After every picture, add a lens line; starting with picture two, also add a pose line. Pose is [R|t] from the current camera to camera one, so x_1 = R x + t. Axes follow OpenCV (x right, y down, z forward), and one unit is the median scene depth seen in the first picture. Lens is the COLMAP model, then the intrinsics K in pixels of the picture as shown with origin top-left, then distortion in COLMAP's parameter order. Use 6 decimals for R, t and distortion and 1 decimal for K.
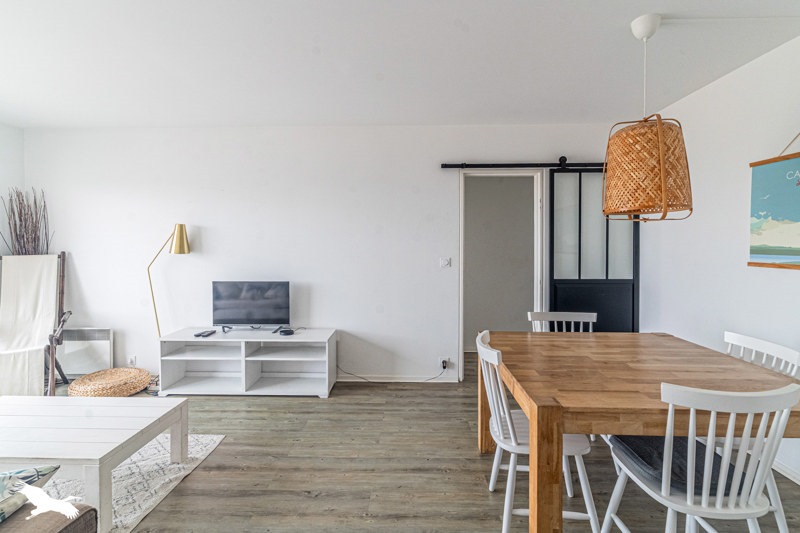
lens RADIAL K [[394.5, 0, 400.0], [0, 394.5, 266.5], [0, 0, 1]] dist [0.004770, 0.000199]
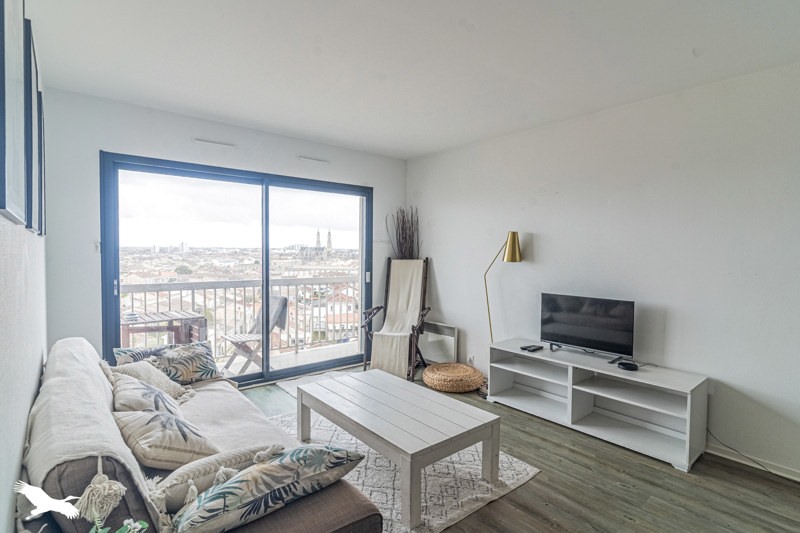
lens RADIAL K [[394.5, 0, 400.0], [0, 394.5, 266.5], [0, 0, 1]] dist [0.004770, 0.000199]
pose [[0.660096, 0.037051, -0.750267, -0.005478], [-0.054870, 0.998493, 0.001033, -0.006635], [0.749175, 0.040485, 0.661134, 0.144677]]
